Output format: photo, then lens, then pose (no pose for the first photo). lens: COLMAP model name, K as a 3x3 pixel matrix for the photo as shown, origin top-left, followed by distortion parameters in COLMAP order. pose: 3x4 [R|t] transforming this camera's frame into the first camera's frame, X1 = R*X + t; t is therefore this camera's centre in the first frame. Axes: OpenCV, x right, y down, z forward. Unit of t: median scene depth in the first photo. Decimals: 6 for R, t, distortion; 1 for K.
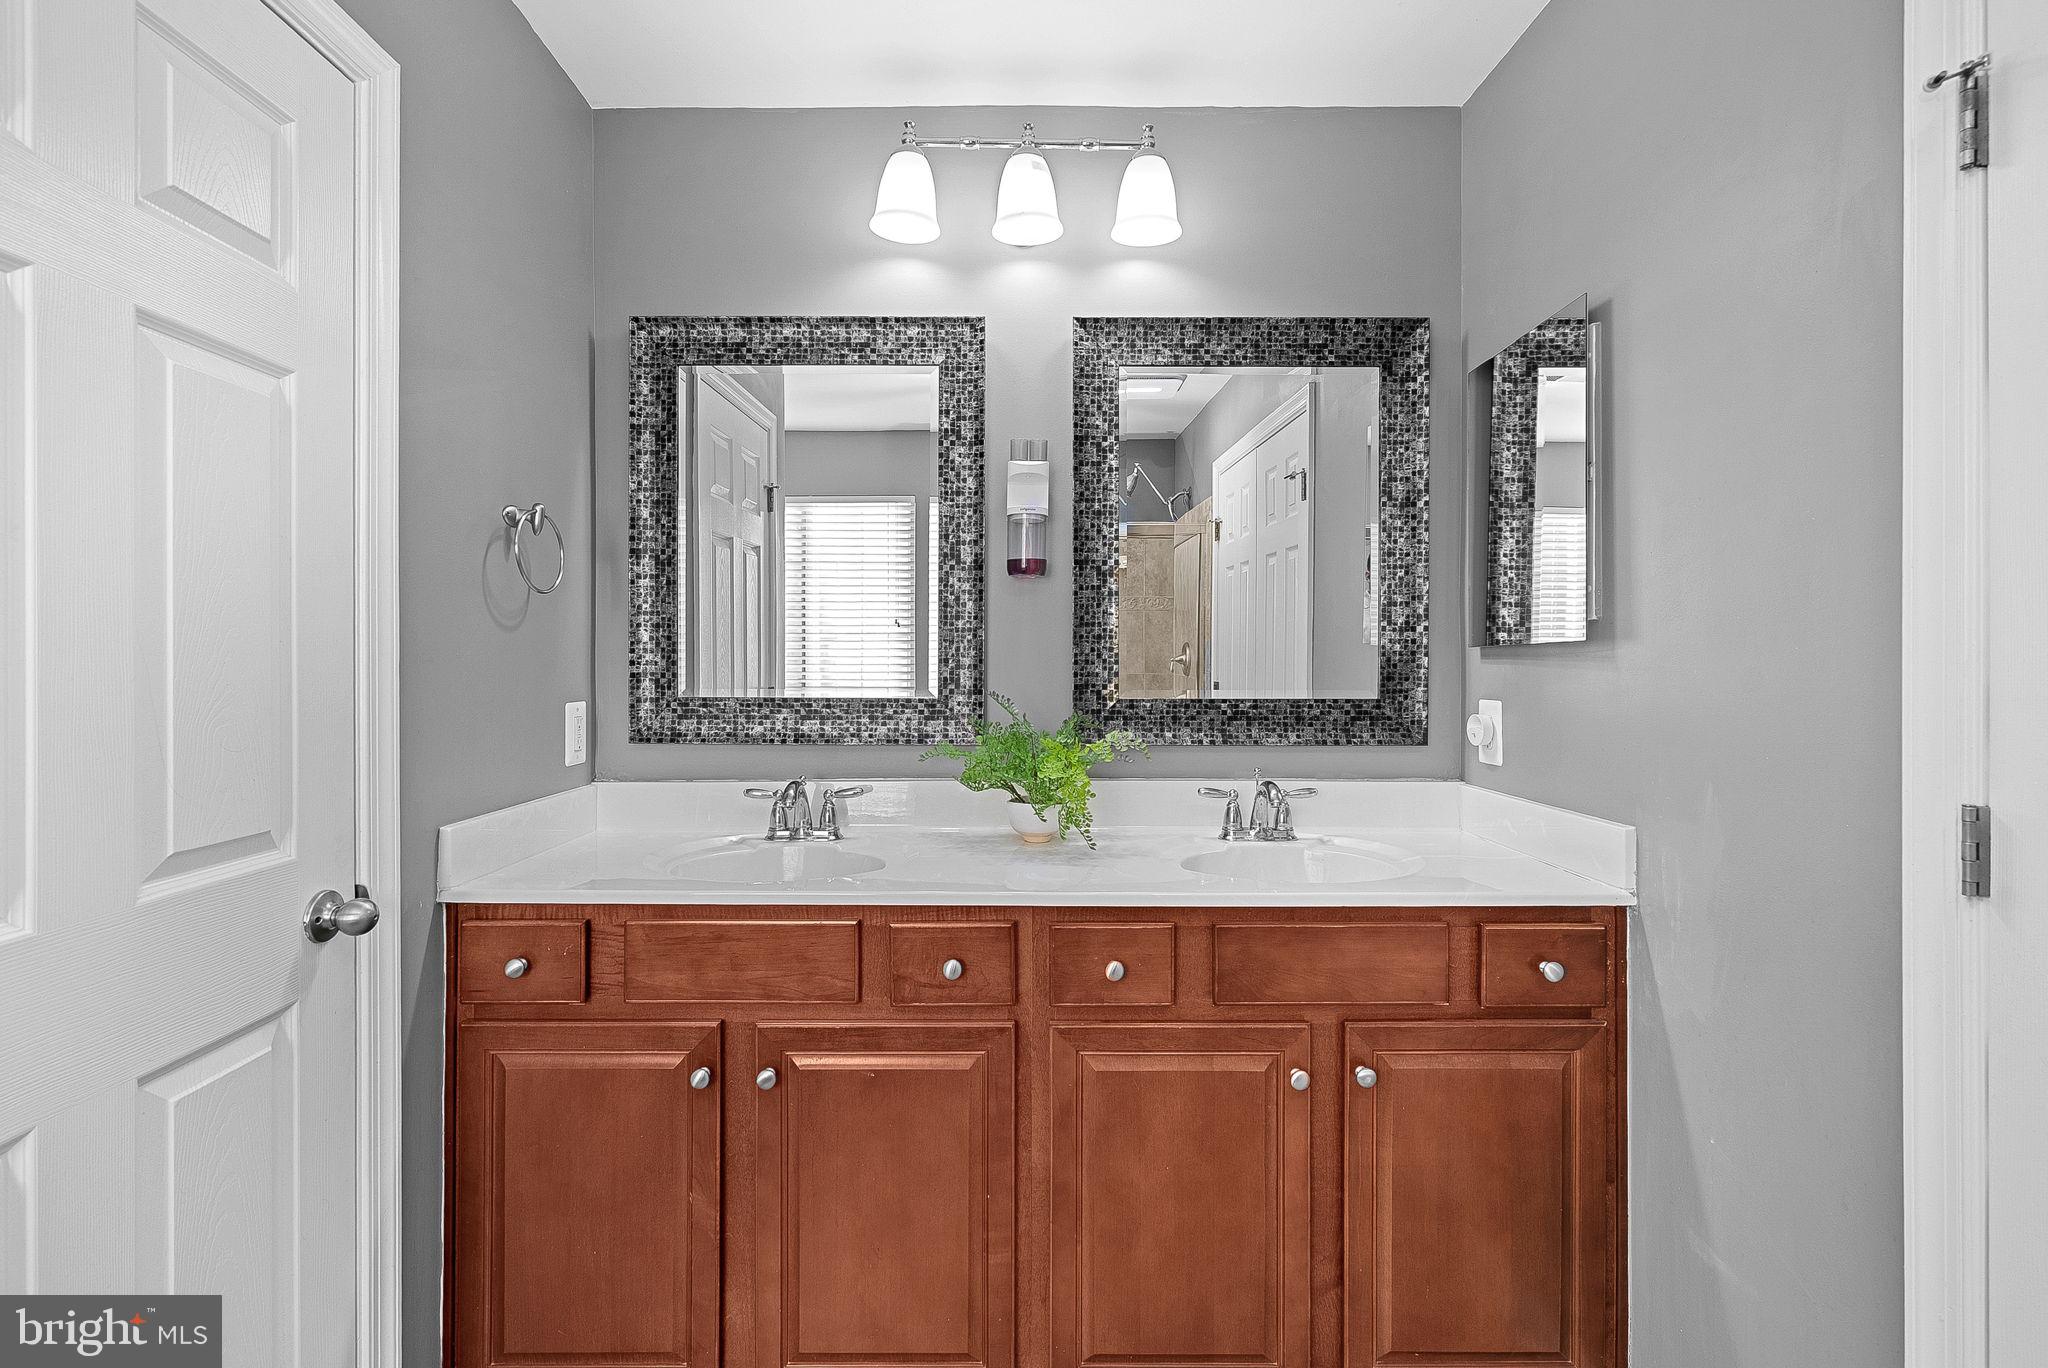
lens RADIAL K [[949.0, 0, 1003.2], [0, 949.0, 655.2], [0, 0, 1]] dist [-0.013008, 0.002710]
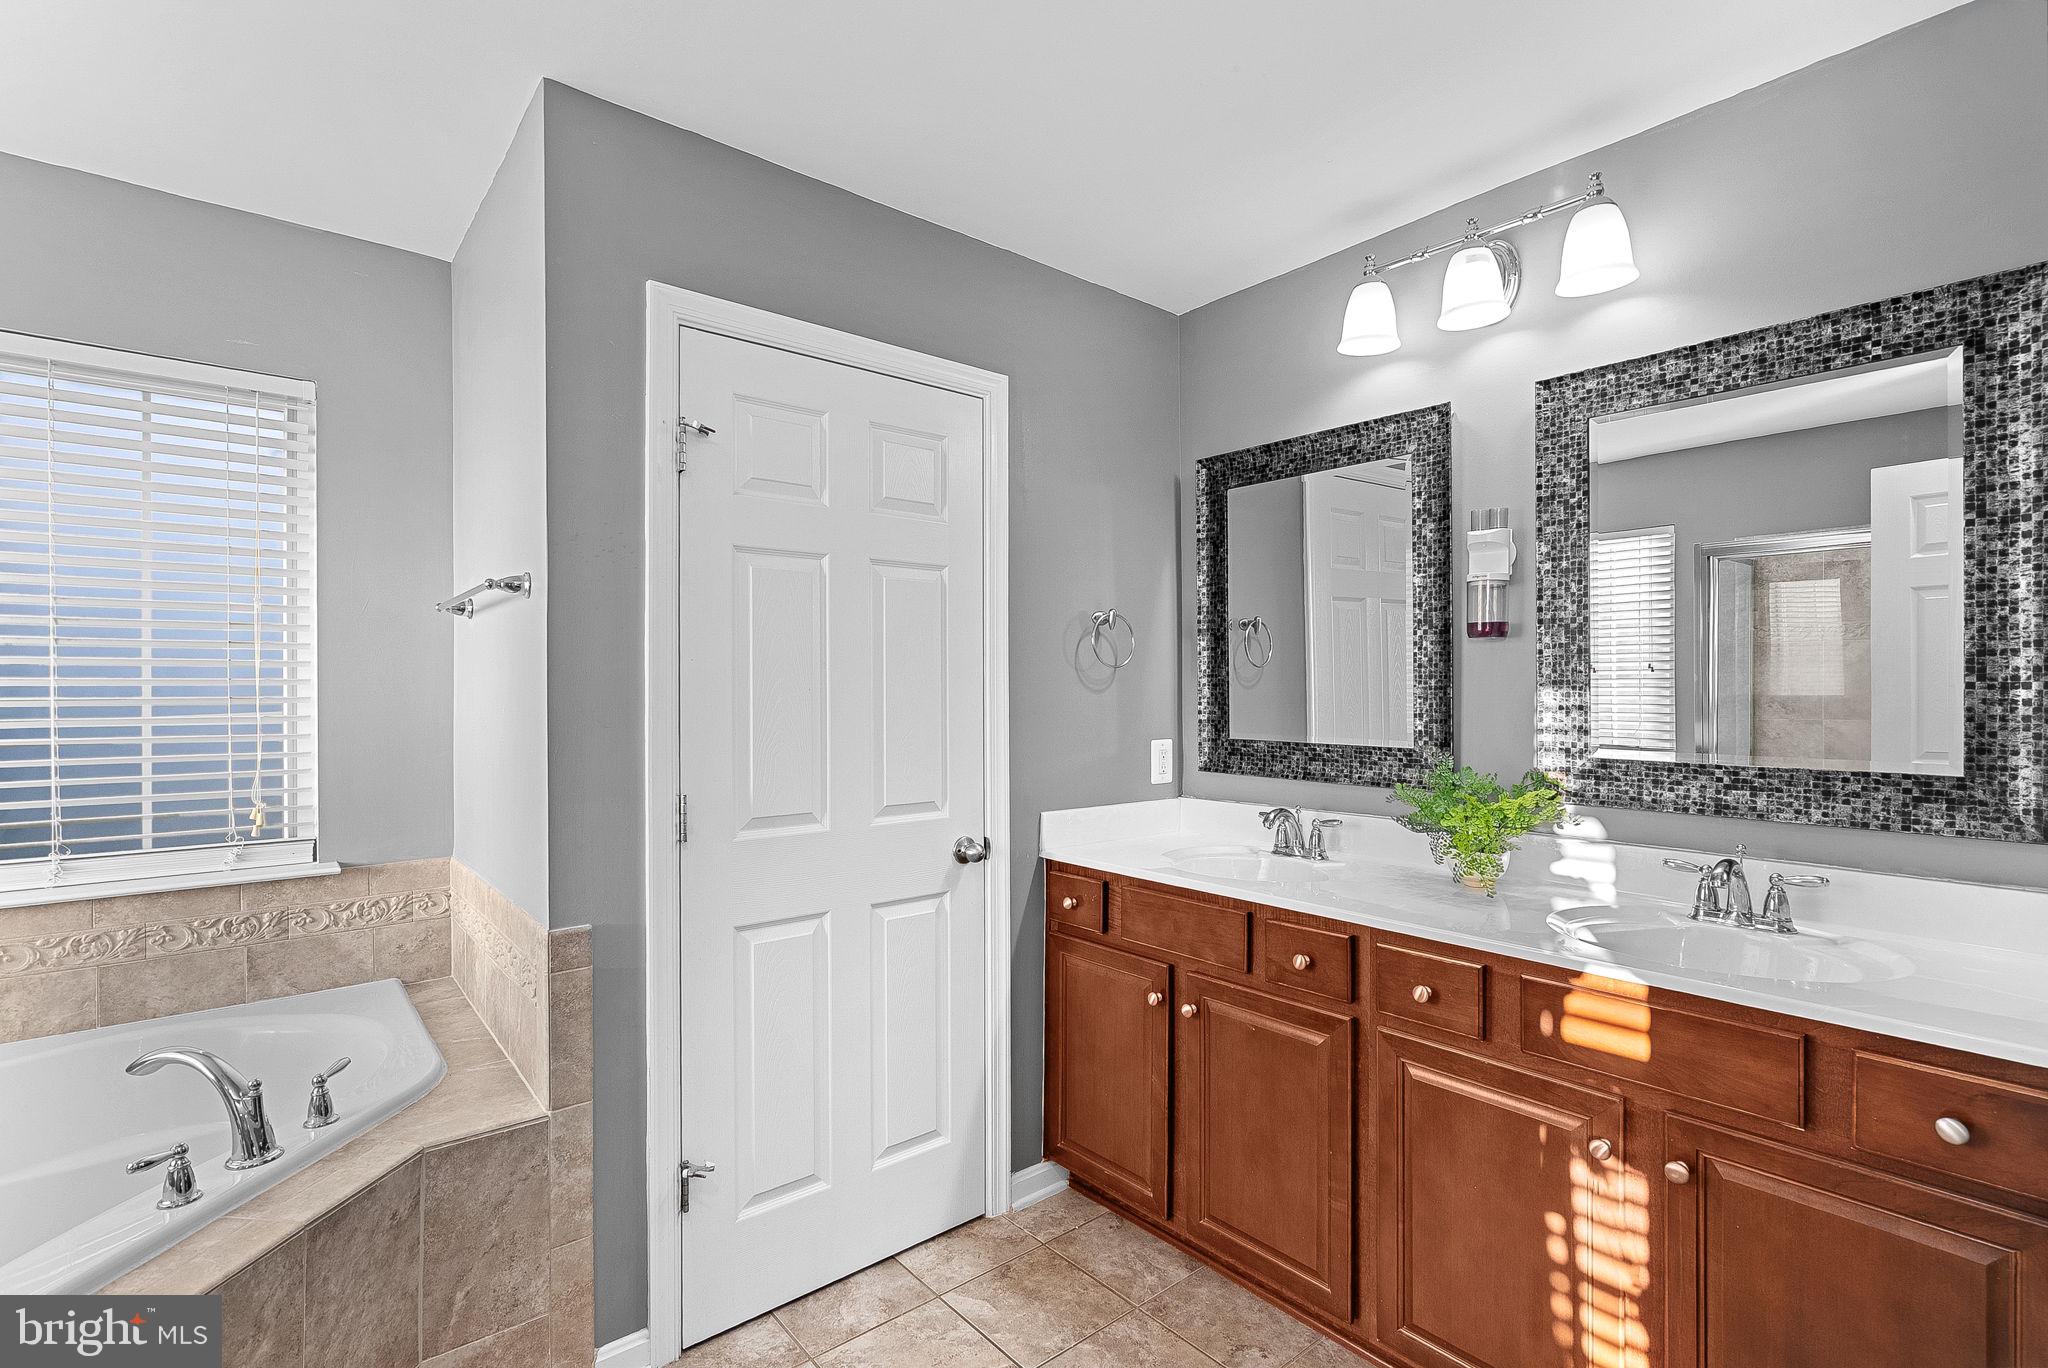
lens RADIAL K [[949.0, 0, 1021.1], [0, 949.0, 688.4], [0, 0, 1]] dist [-0.013008, 0.002710]
pose [[0.638570, -0.001234, -0.769563, 0.501130], [0.004770, 0.999986, 0.002355, -0.031427], [0.769549, -0.005175, 0.638567, -0.077430]]
